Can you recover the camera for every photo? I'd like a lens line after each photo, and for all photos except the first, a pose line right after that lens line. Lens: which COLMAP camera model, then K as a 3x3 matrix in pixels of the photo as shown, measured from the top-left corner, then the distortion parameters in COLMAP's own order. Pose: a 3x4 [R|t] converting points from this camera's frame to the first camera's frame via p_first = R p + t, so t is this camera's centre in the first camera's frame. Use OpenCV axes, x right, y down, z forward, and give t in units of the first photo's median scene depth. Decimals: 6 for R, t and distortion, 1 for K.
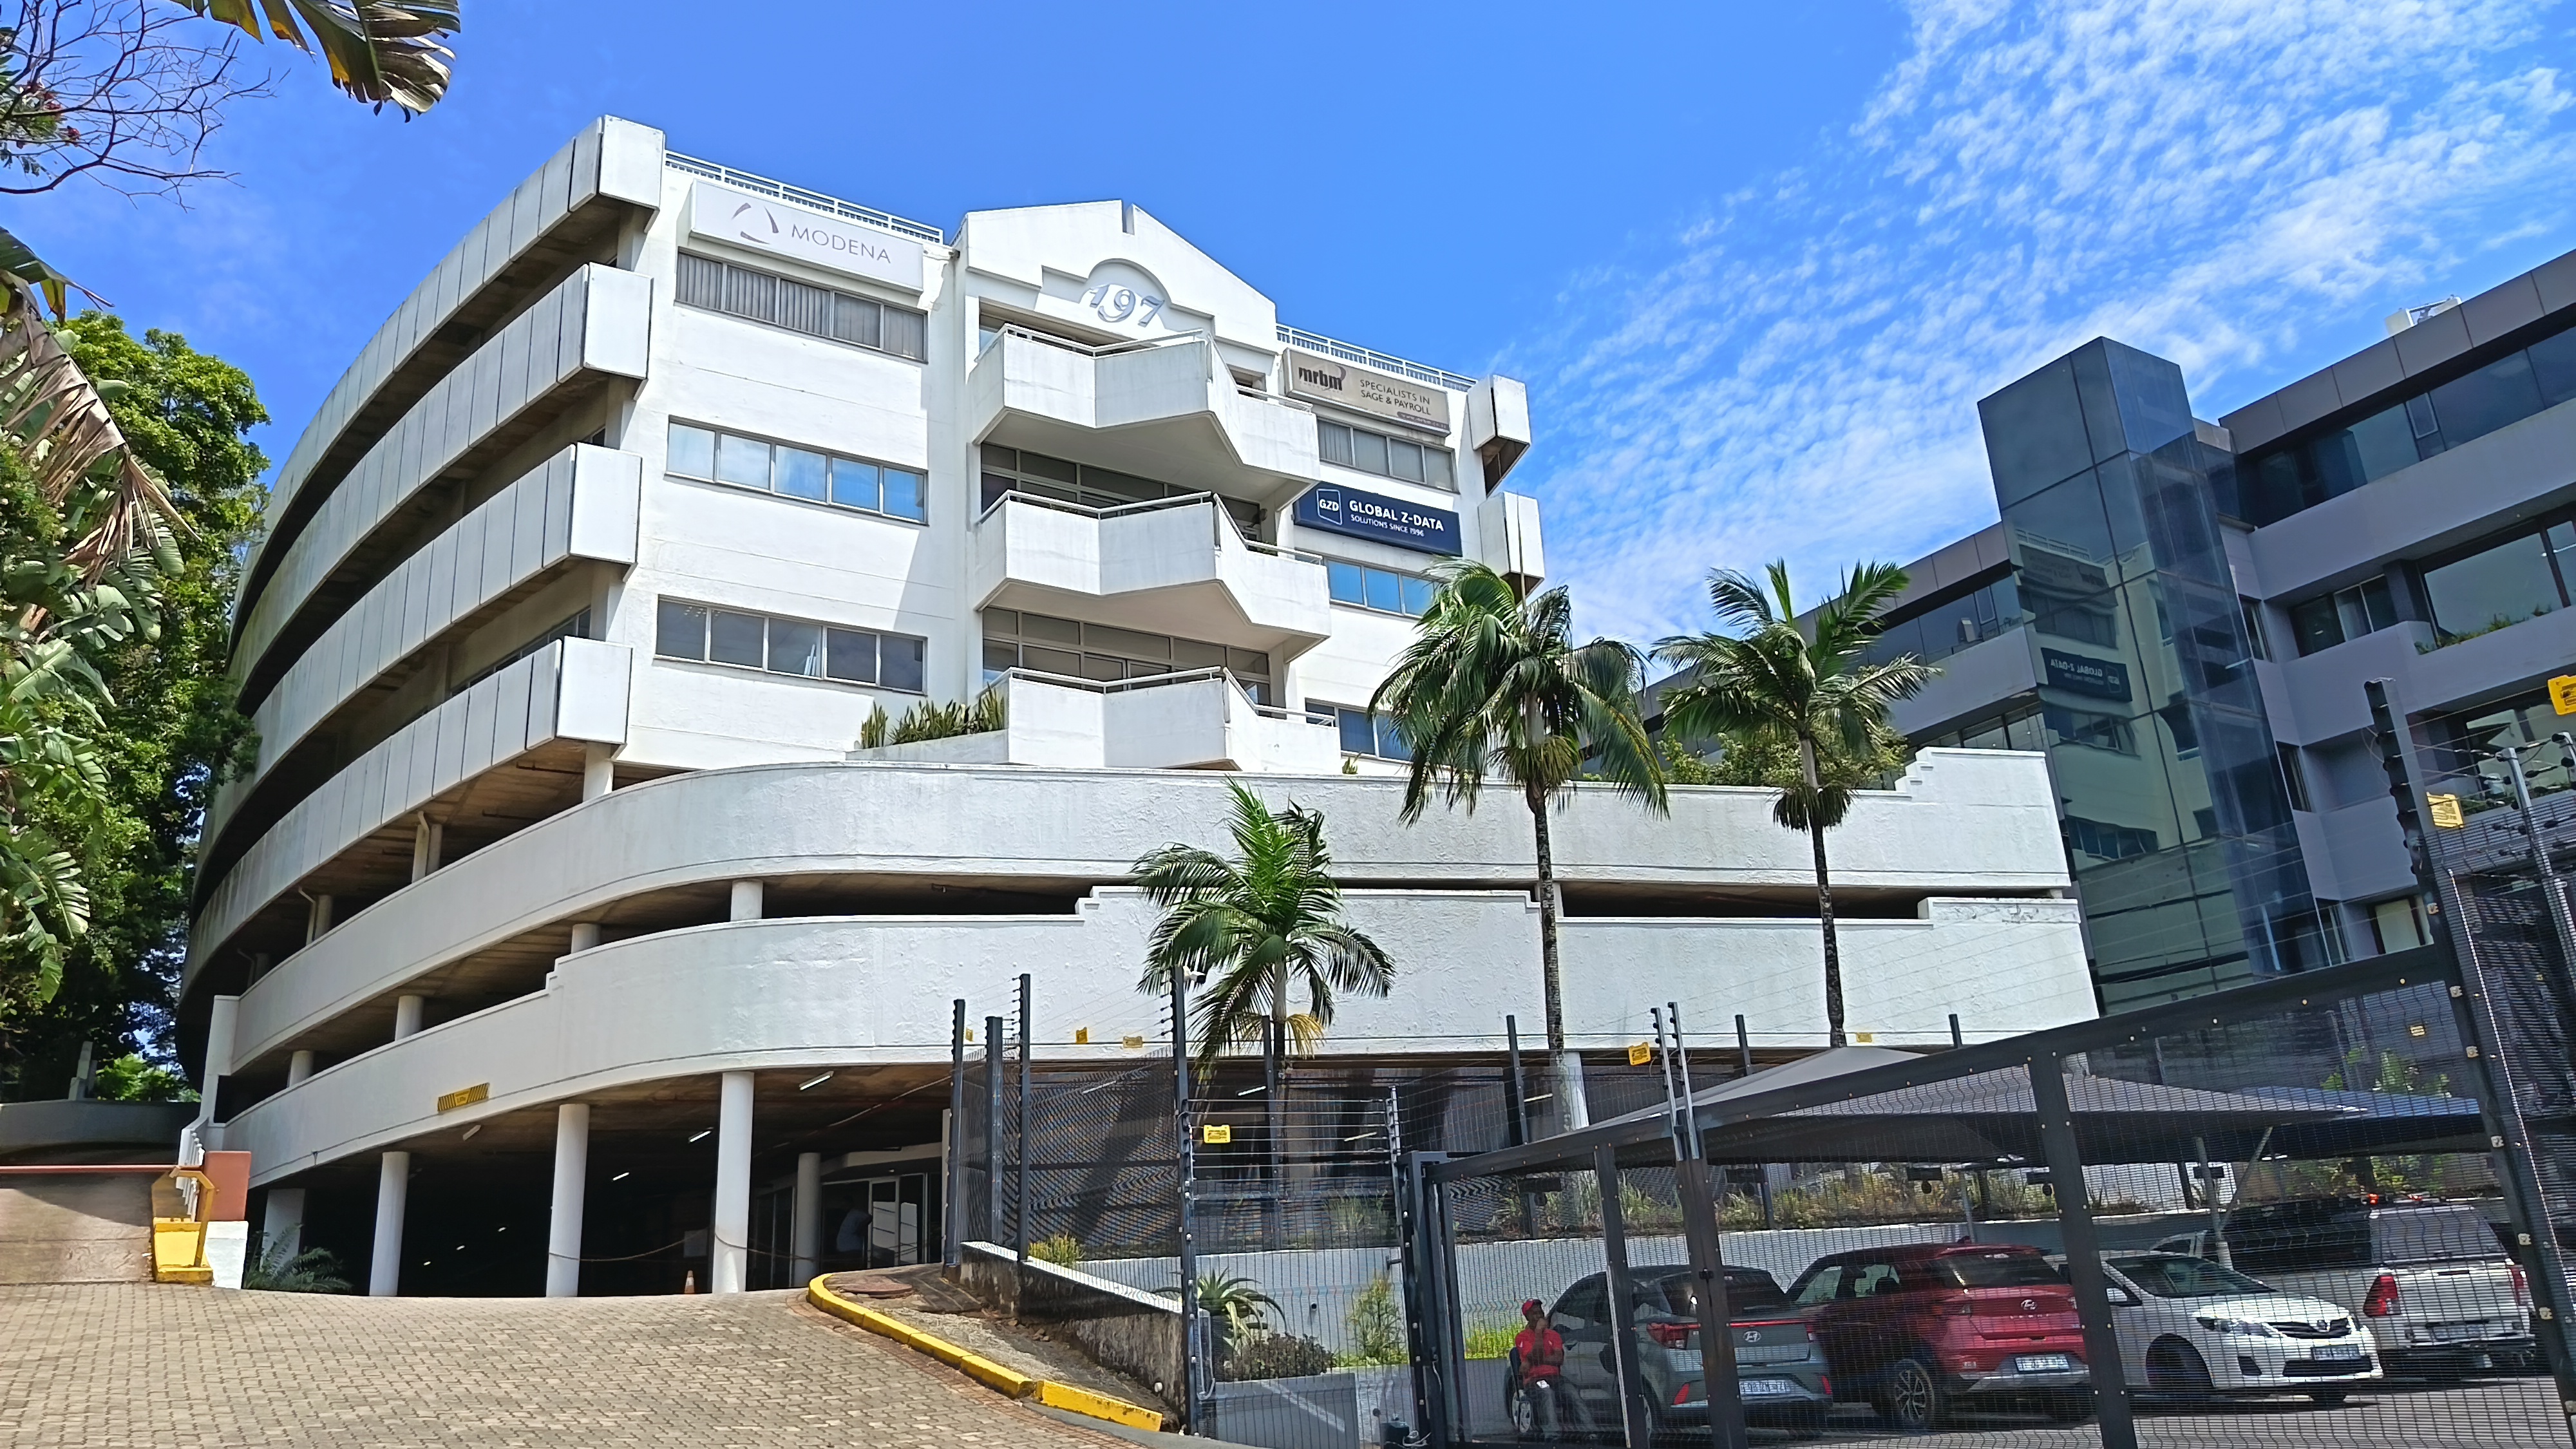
lens RADIAL K [[1777.1, 0, 1284.4], [0, 1777.1, 736.3], [0, 0, 1]] dist [0.091269, -0.130884]
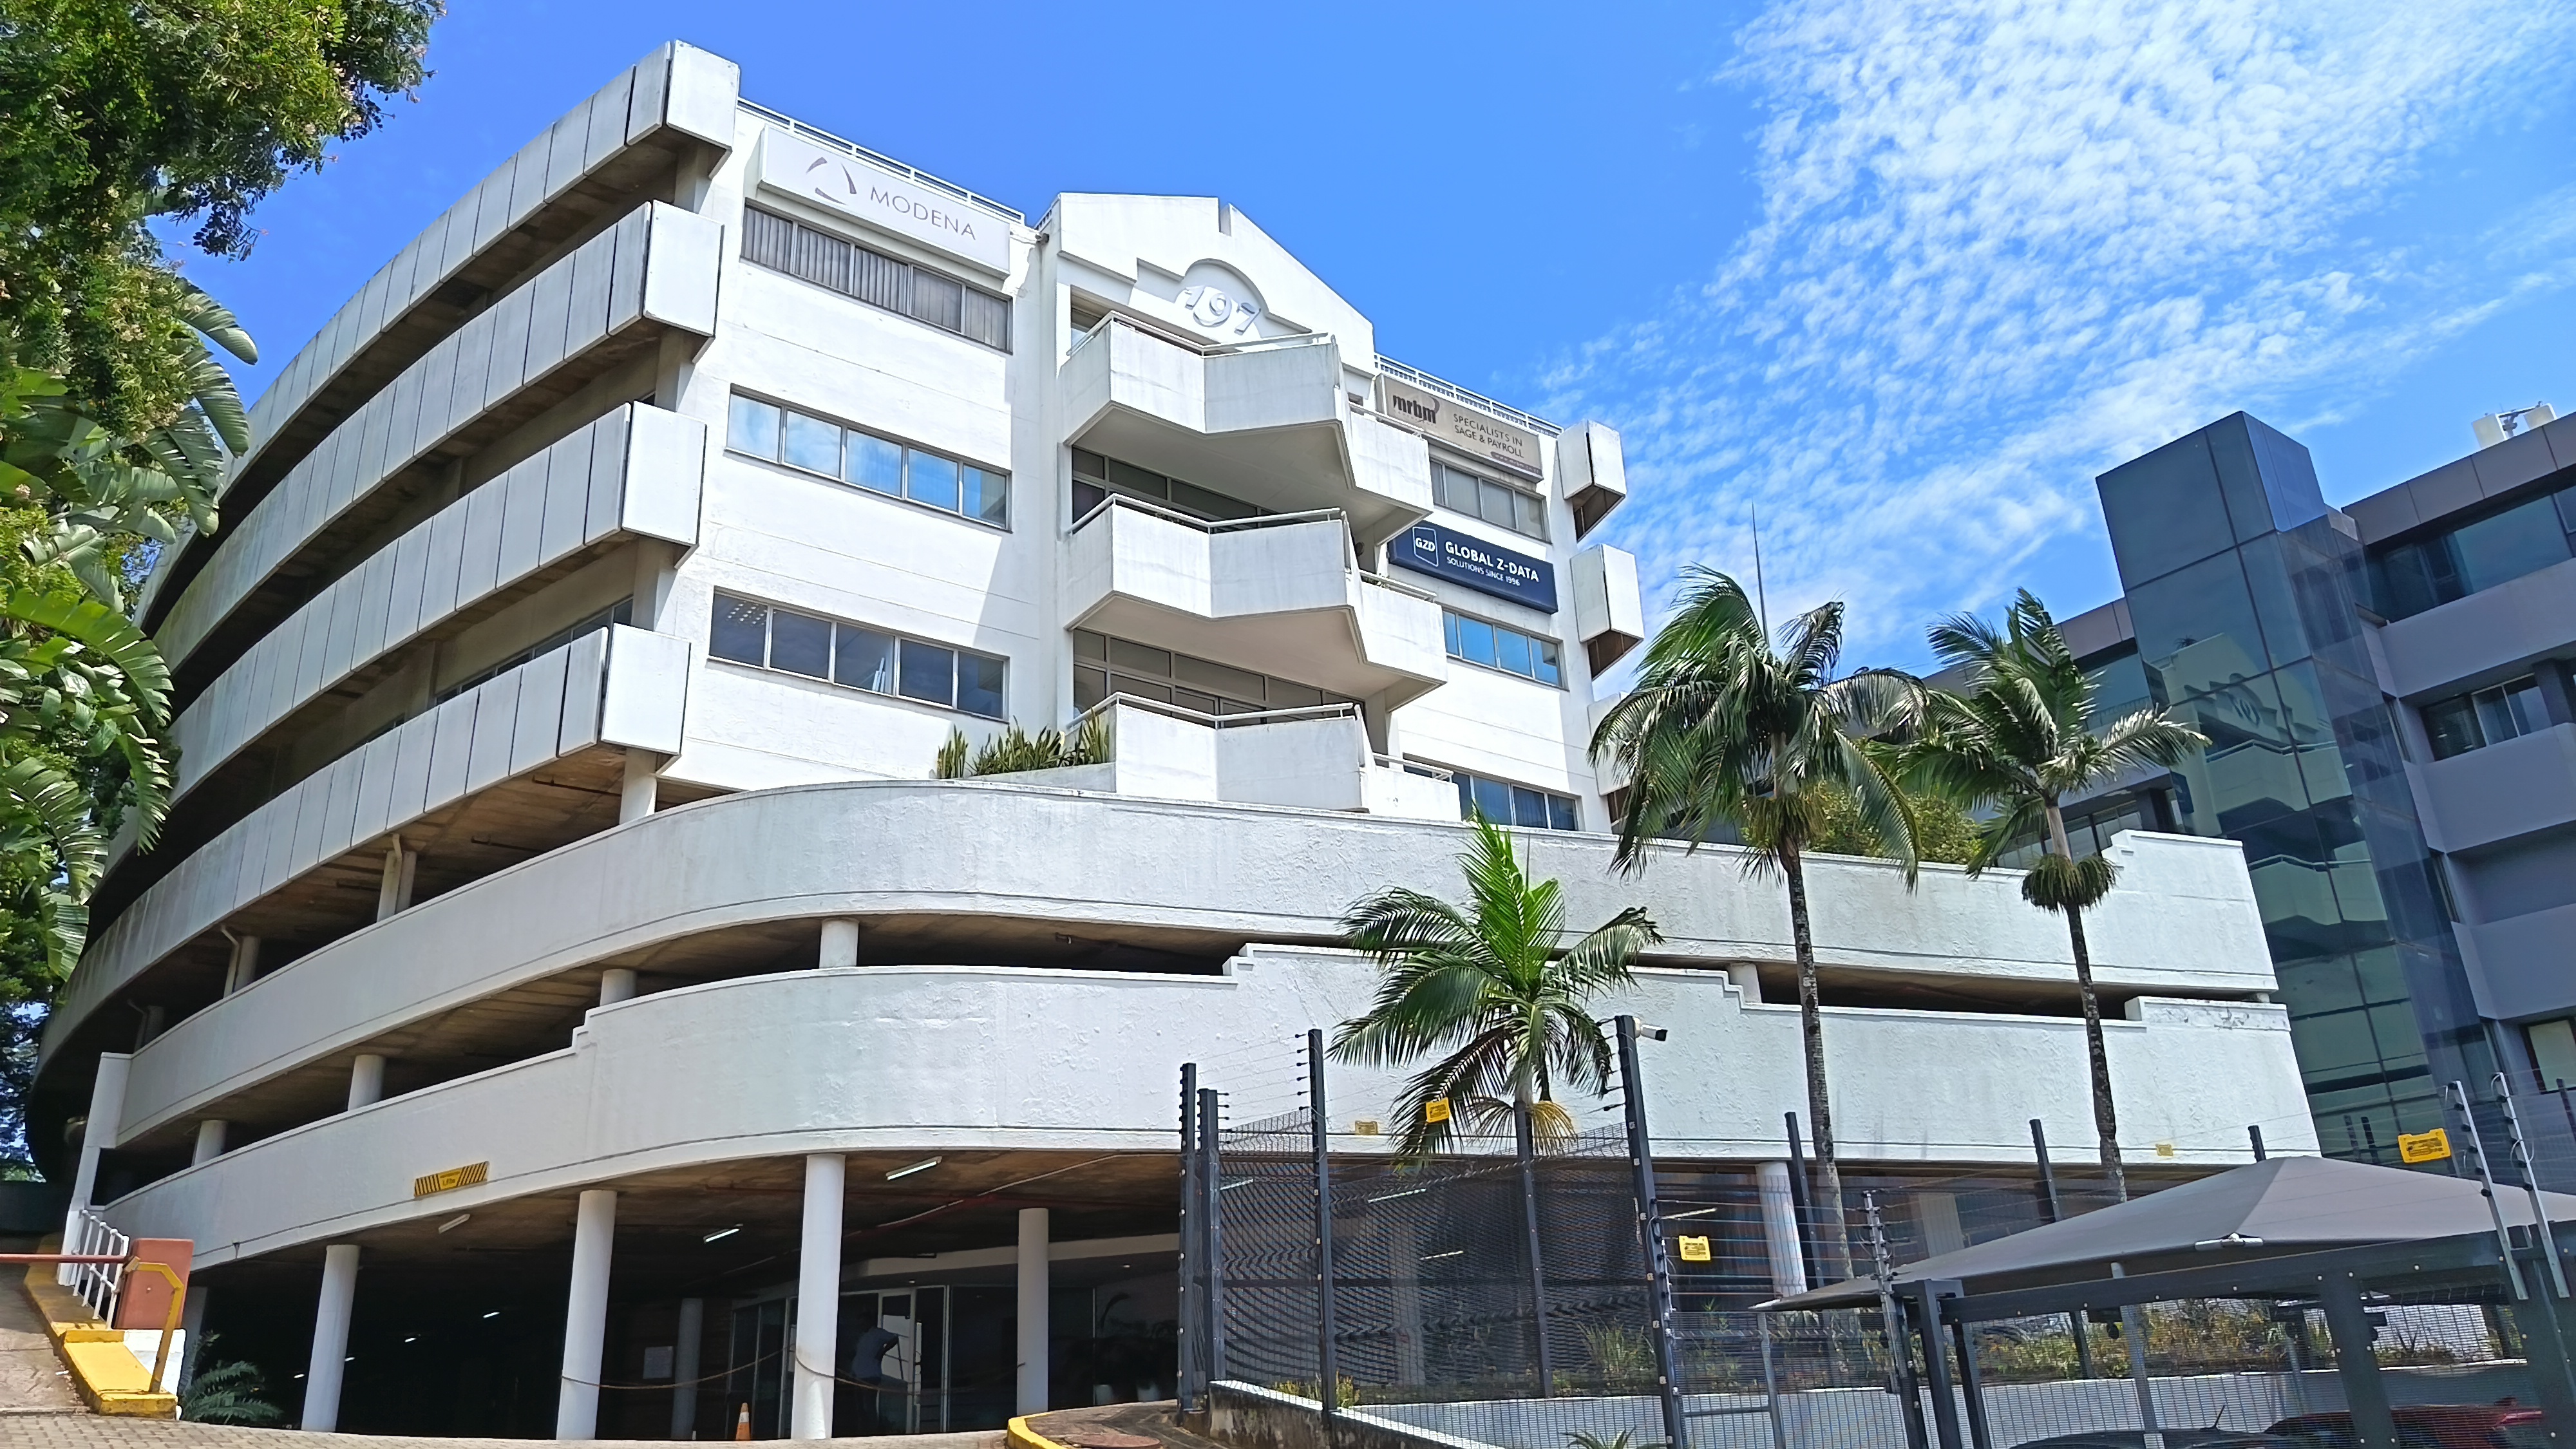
lens RADIAL K [[1777.1, 0, 1284.4], [0, 1777.1, 736.3], [0, 0, 1]] dist [0.091269, -0.130884]
pose [[0.996579, 0.043056, 0.070542, -0.127302], [-0.038675, 0.997306, -0.062333, 0.032061], [-0.073035, 0.059391, 0.995559, 0.130180]]
